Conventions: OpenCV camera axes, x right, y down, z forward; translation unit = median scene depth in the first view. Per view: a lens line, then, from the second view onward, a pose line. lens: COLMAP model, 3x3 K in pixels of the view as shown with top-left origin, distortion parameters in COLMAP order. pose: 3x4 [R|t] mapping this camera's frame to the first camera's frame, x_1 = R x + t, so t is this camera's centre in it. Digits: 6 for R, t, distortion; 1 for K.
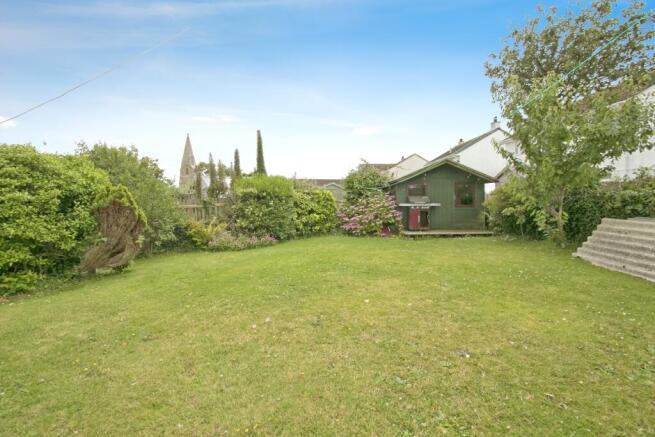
lens RADIAL K [[302.6, 0, 325.1], [0, 302.6, 213.7], [0, 0, 1]] dist [-0.005212, -0.000364]
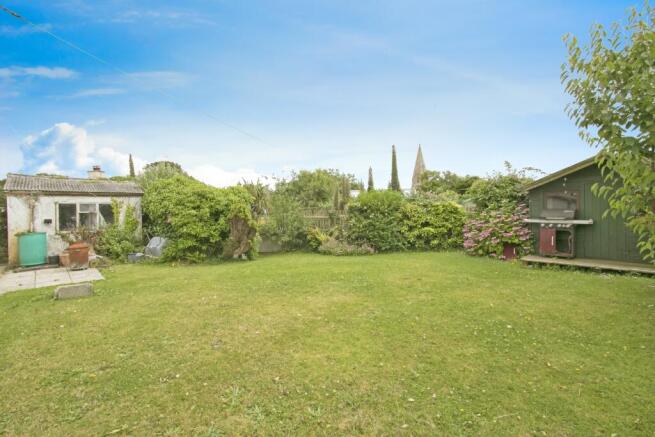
lens RADIAL K [[302.6, 0, 323.3], [0, 302.6, 217.8], [0, 0, 1]] dist [-0.005212, -0.000364]
pose [[0.709292, 0.024085, -0.704503, 0.439939], [-0.028733, 0.999573, 0.005244, -0.026762], [0.704329, 0.016523, 0.709681, 0.103440]]
